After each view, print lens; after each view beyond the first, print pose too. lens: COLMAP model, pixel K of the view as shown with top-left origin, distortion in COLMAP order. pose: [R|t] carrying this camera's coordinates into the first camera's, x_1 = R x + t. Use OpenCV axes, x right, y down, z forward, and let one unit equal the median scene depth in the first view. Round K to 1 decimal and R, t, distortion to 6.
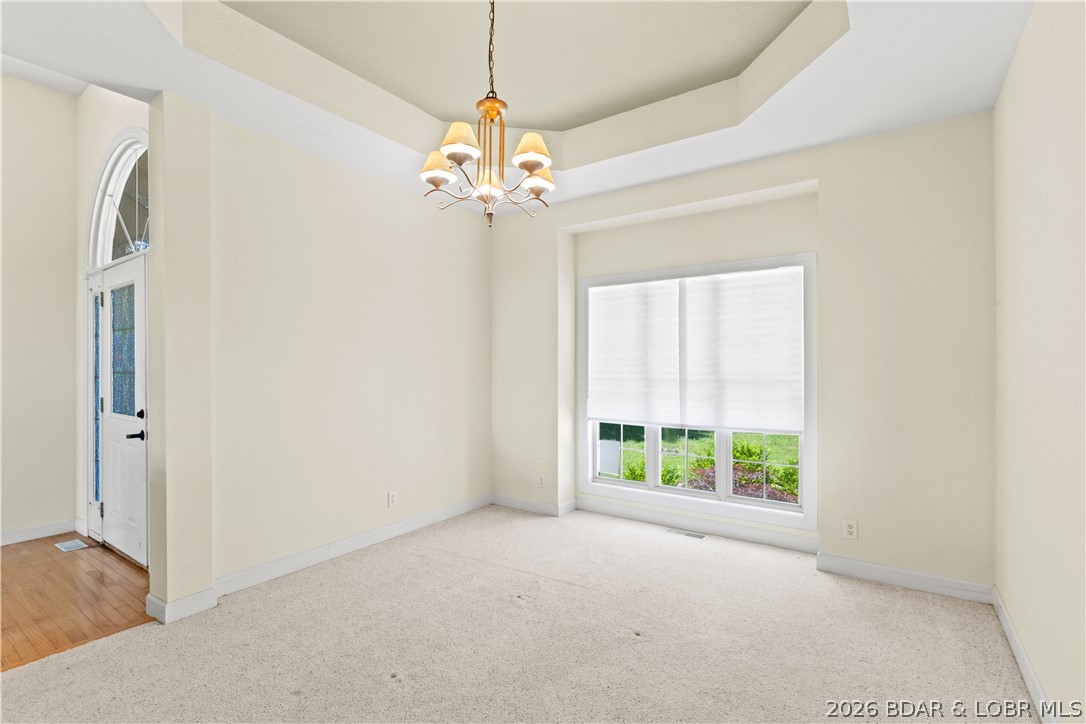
lens RADIAL K [[496.1, 0, 557.5], [0, 496.1, 362.4], [0, 0, 1]] dist [-0.000165, -0.000061]
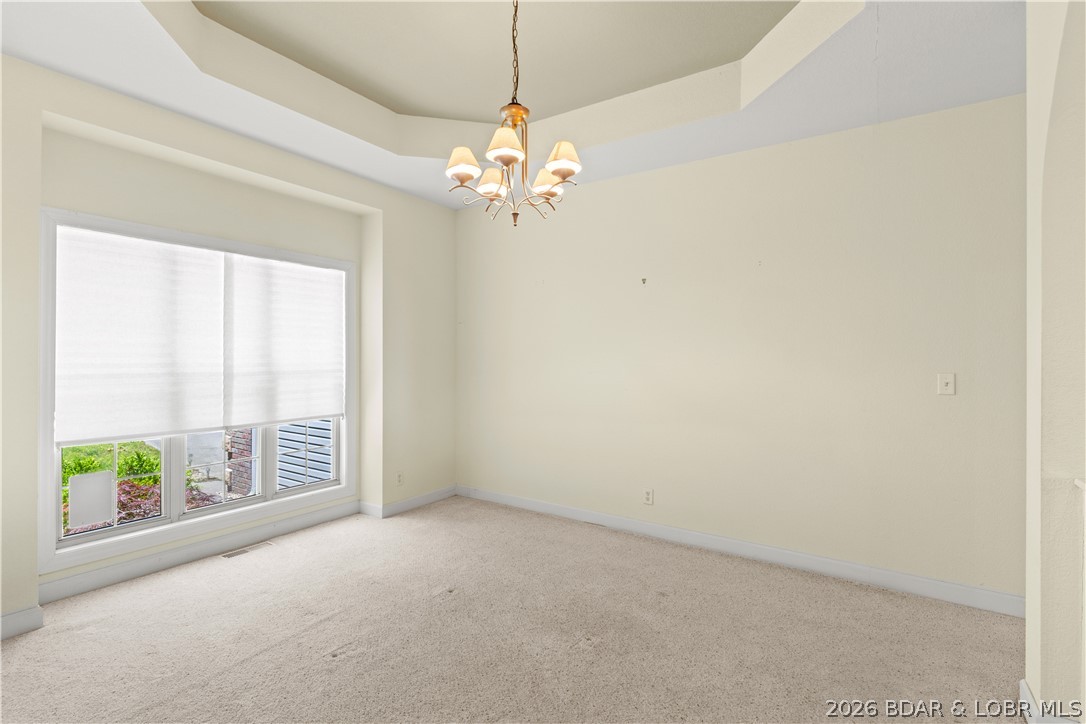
lens RADIAL K [[507.0, 0, 550.6], [0, 507.0, 354.4], [0, 0, 1]] dist [0.002453, -0.000169]
pose [[-0.005001, 0.012395, 0.999911, -0.619715], [-0.005894, 0.999905, -0.012425, 0.010974], [-0.999970, -0.005956, -0.004927, 0.463771]]
